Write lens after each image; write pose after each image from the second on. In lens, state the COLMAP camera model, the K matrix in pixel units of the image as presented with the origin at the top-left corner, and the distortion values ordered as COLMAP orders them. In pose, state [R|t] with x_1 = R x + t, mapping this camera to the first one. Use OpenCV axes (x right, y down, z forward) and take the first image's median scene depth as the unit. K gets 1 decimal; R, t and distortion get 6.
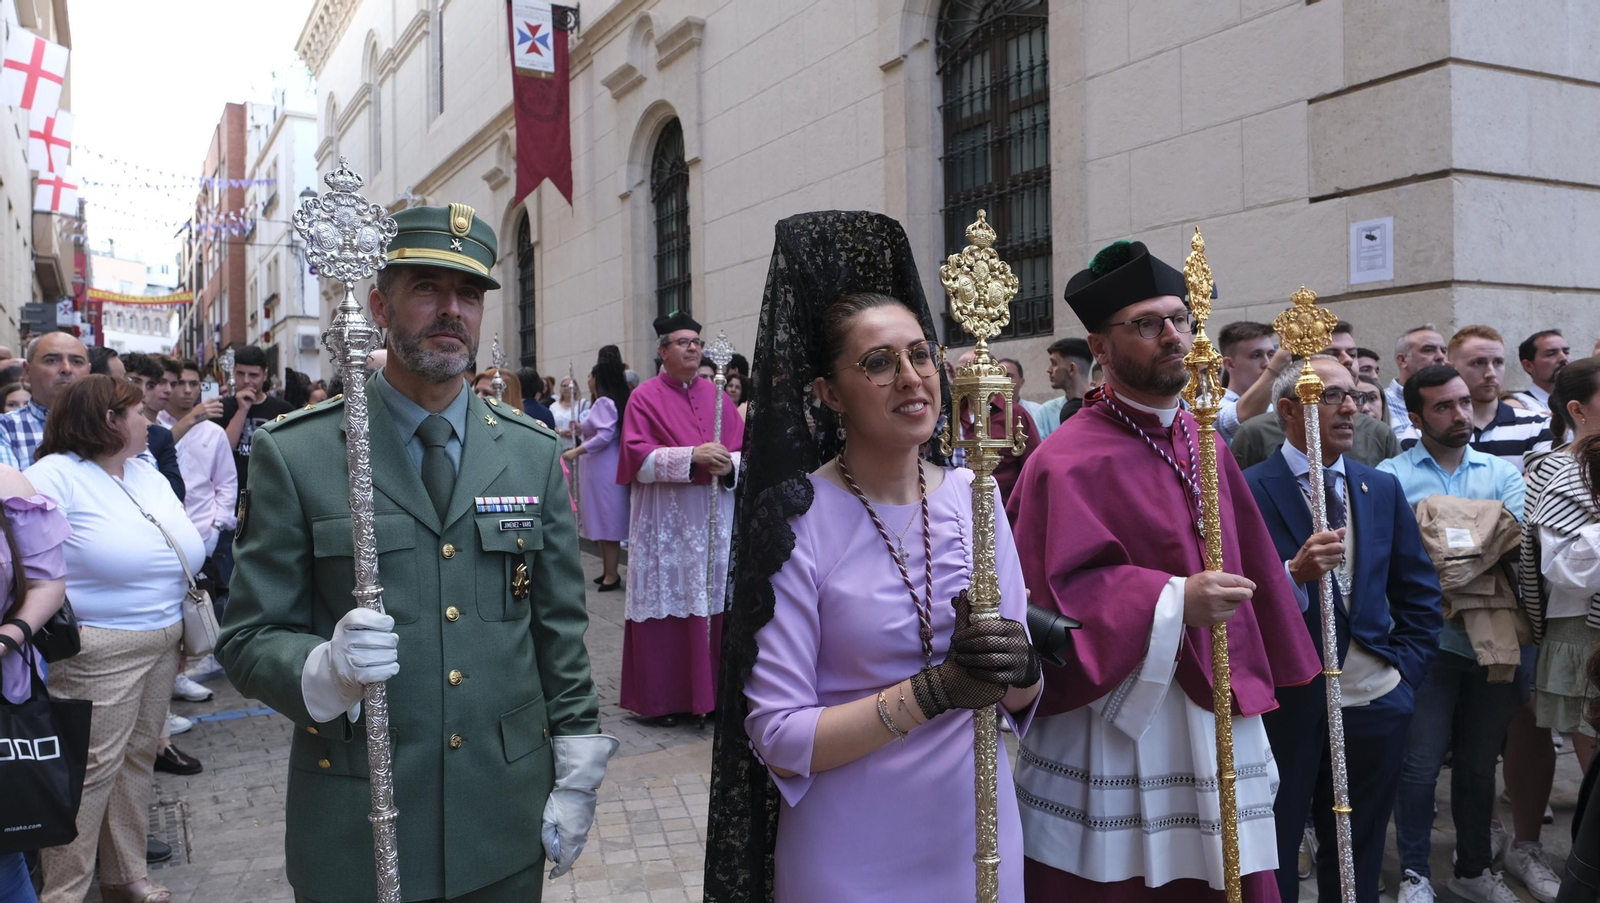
lens RADIAL K [[1123.1, 0, 810.0], [0, 1123.1, 450.8], [0, 0, 1]] dist [0.003148, 0.010061]
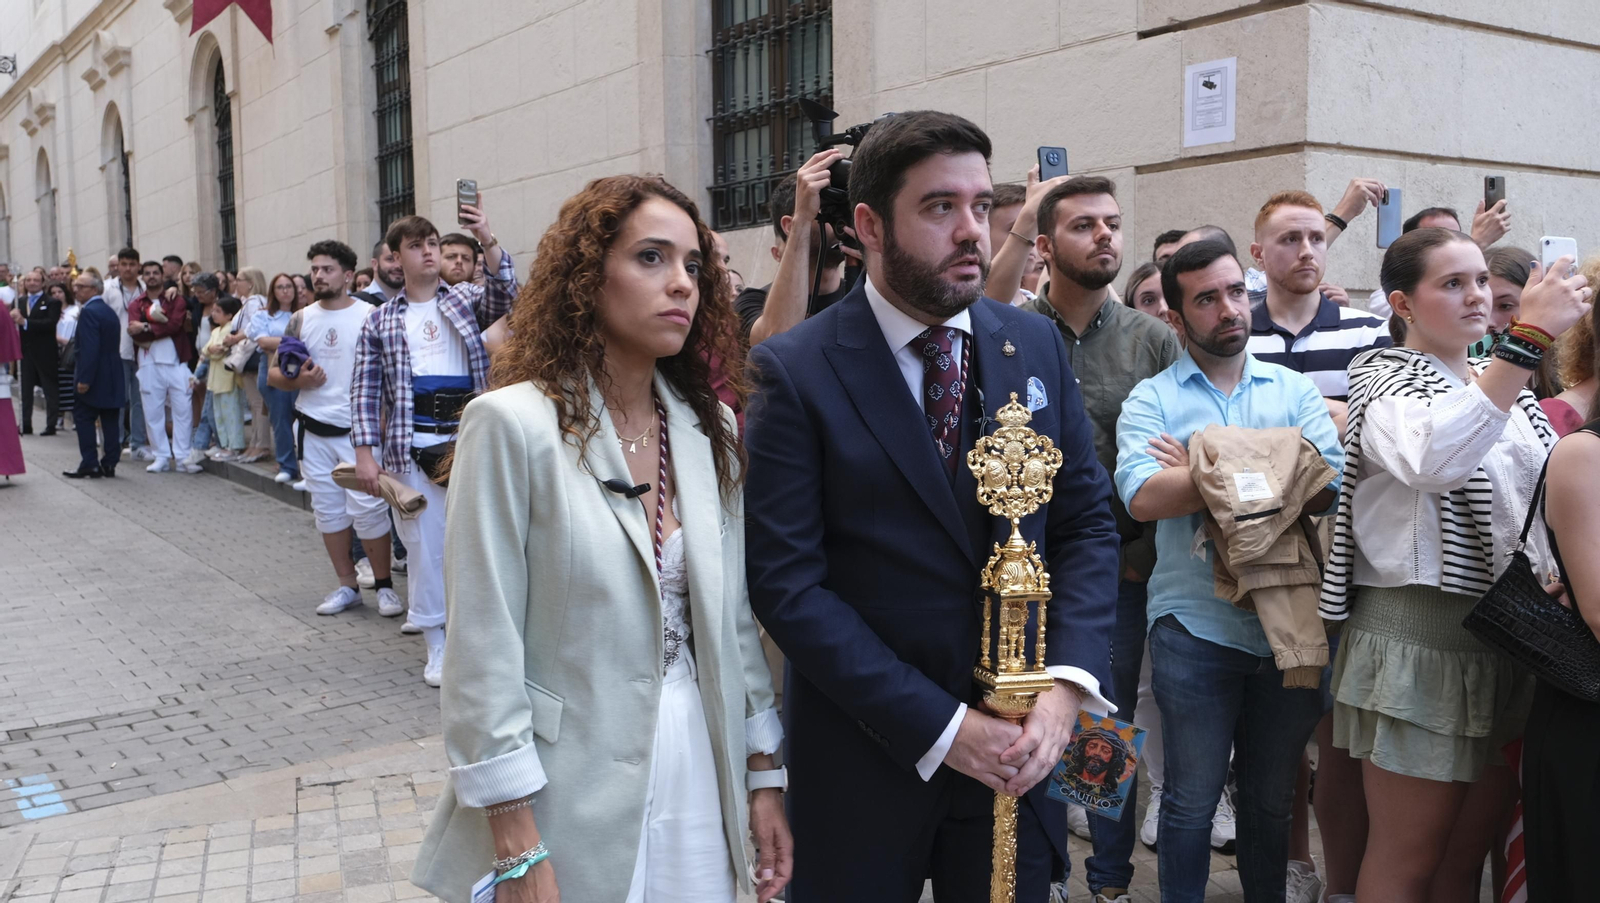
lens RADIAL K [[1322.1, 0, 800.0], [0, 1322.1, 451.5], [0, 0, 1]] dist [0.026917, -0.013320]
pose [[0.994010, -0.003613, 0.109229, 0.123704], [-0.003282, 0.998016, 0.062878, 0.001879], [-0.109239, -0.062860, 0.992026, 0.124030]]
